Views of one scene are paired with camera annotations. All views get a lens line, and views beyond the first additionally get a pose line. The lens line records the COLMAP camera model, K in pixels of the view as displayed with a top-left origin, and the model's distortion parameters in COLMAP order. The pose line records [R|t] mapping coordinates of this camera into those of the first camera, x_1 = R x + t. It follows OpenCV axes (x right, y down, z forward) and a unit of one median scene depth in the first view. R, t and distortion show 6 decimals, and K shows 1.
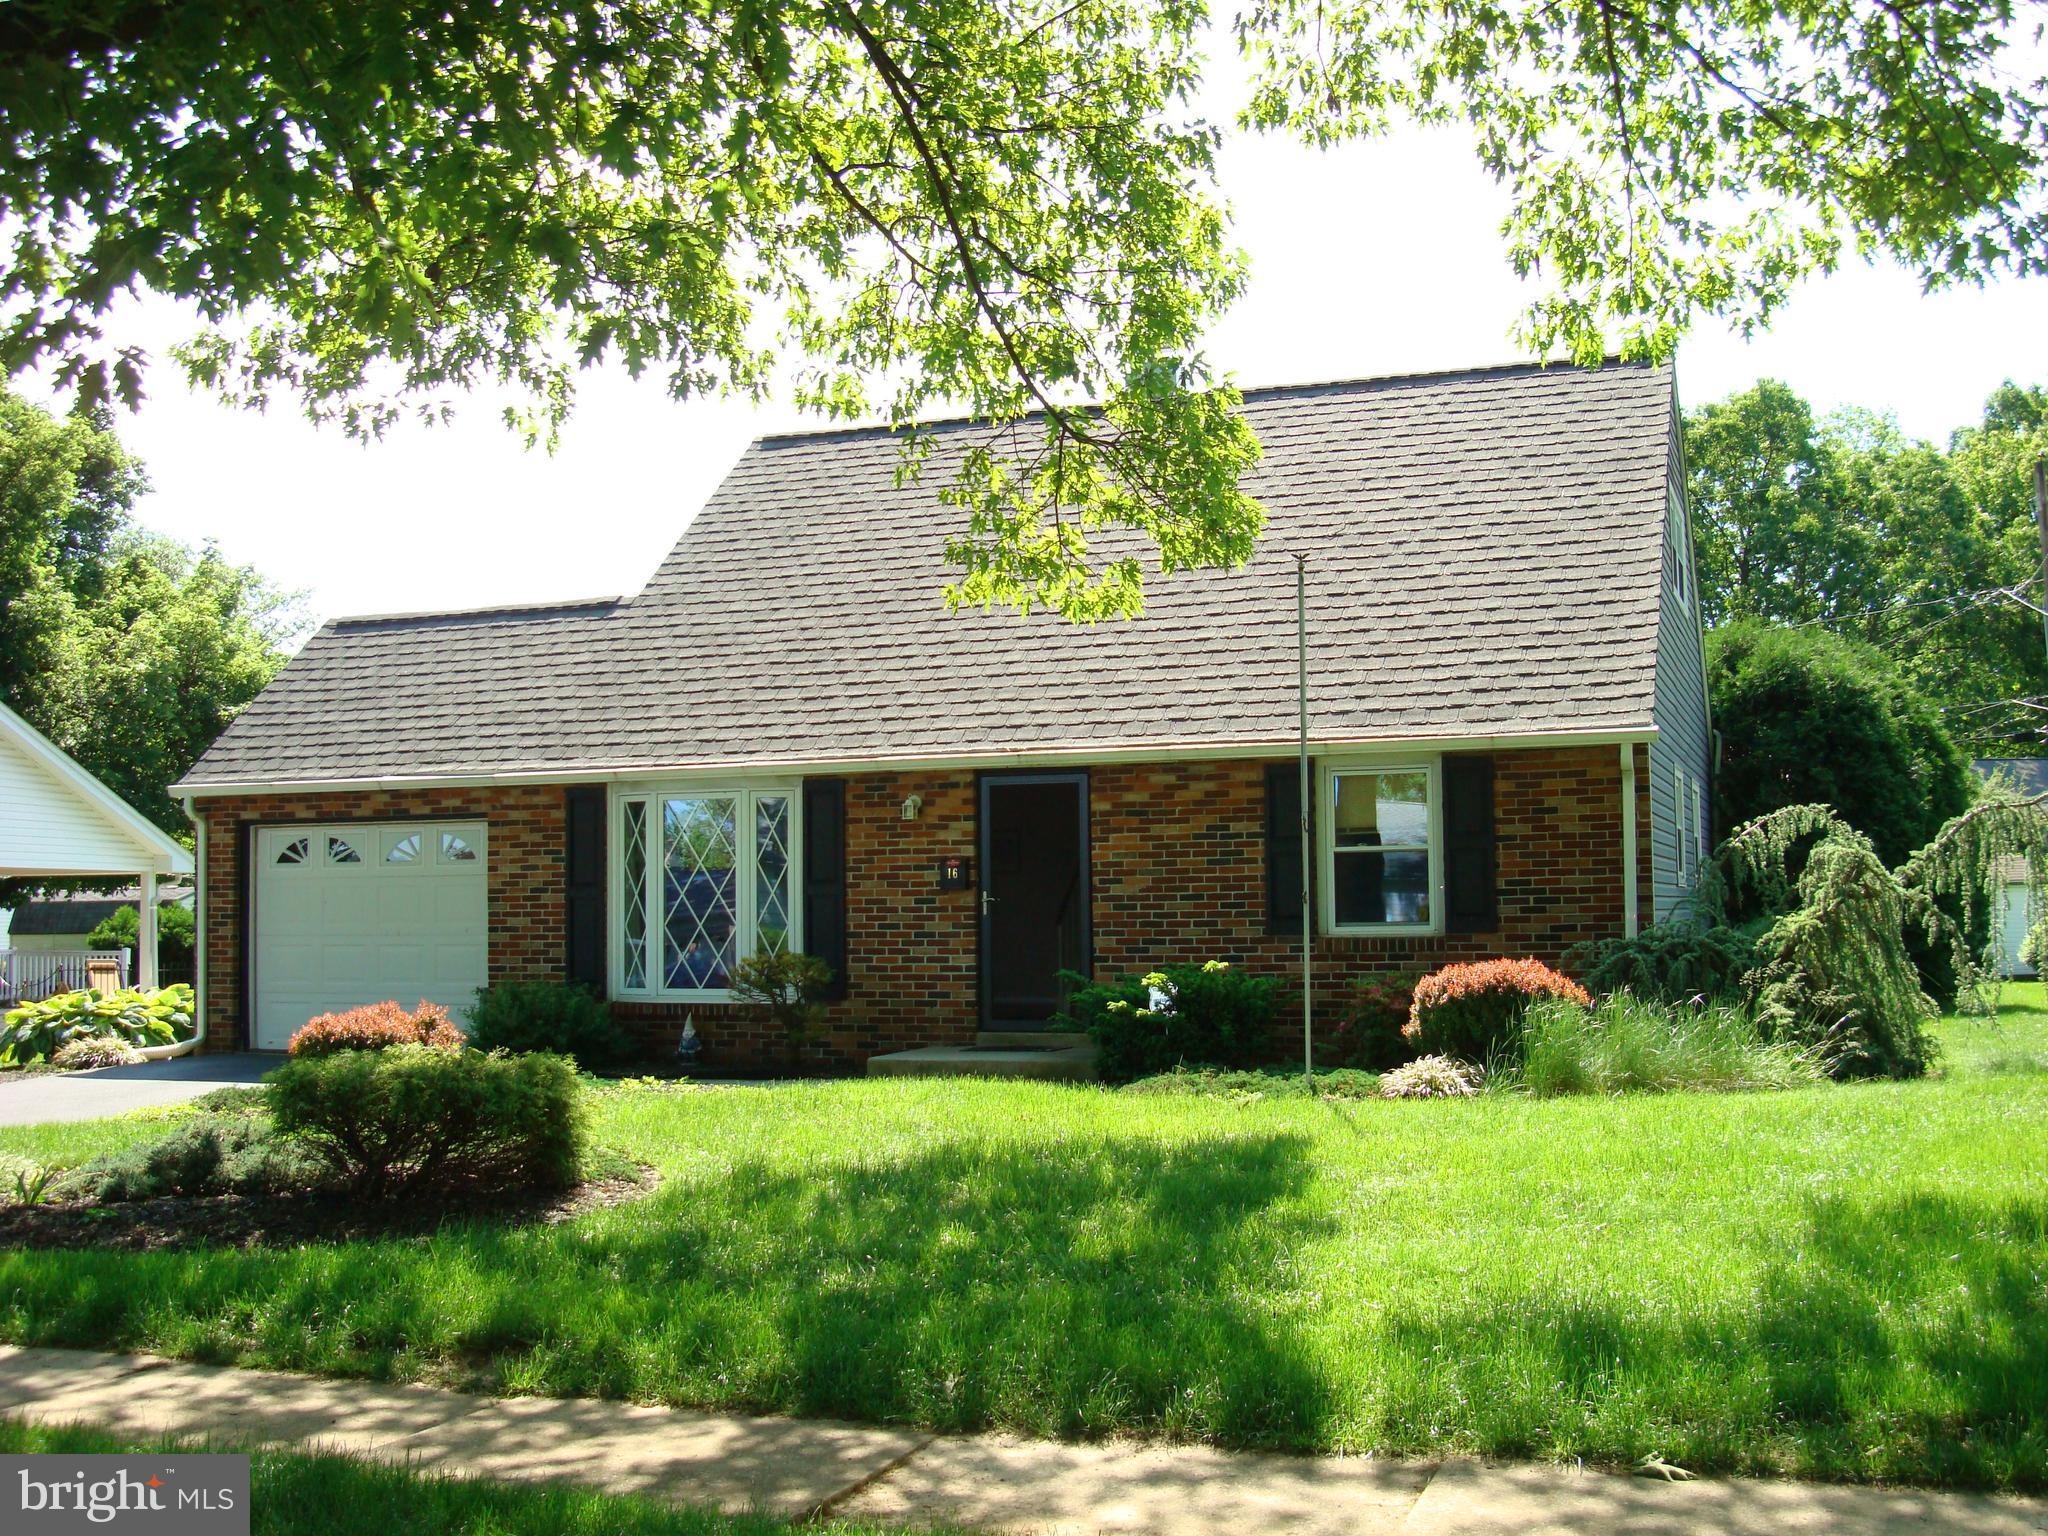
lens RADIAL K [[2156.2, 0, 1024.7], [0, 2156.2, 760.0], [0, 0, 1]] dist [-0.093899, 0.000000]
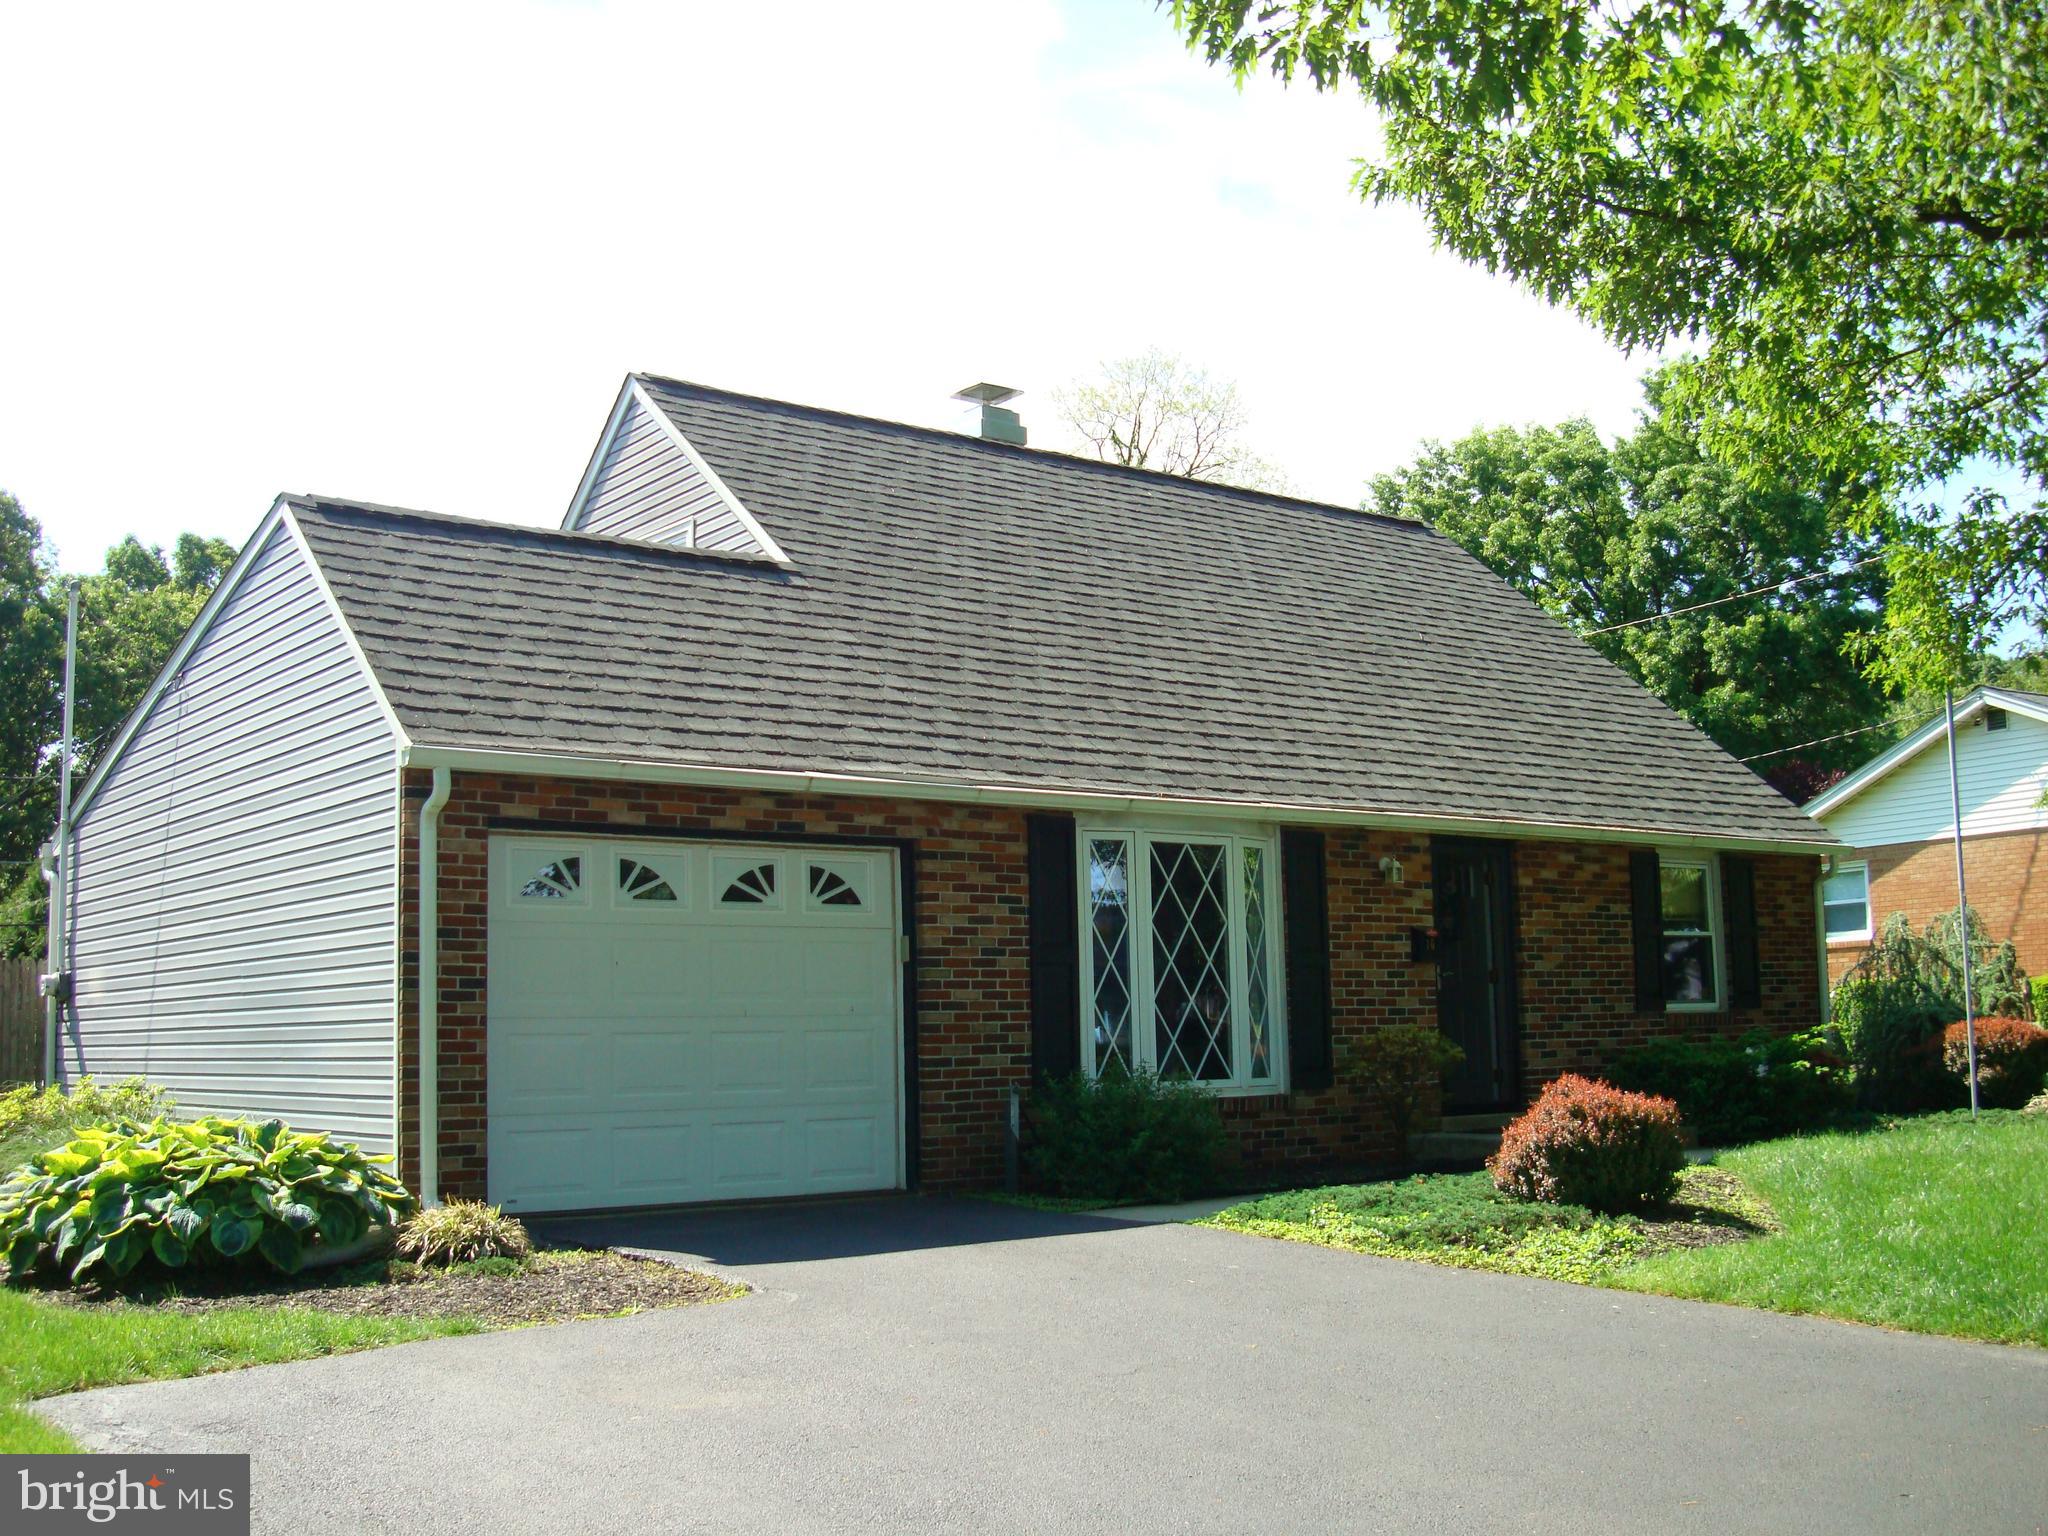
lens RADIAL K [[2156.2, 0, 1024.5], [0, 2156.2, 776.3], [0, 0, 1]] dist [-0.093899, 0.000000]
pose [[0.545028, 0.083725, 0.834227, -0.862012], [-0.081148, 0.995598, -0.046904, 0.036334], [-0.834482, -0.042132, 0.549423, 0.616804]]
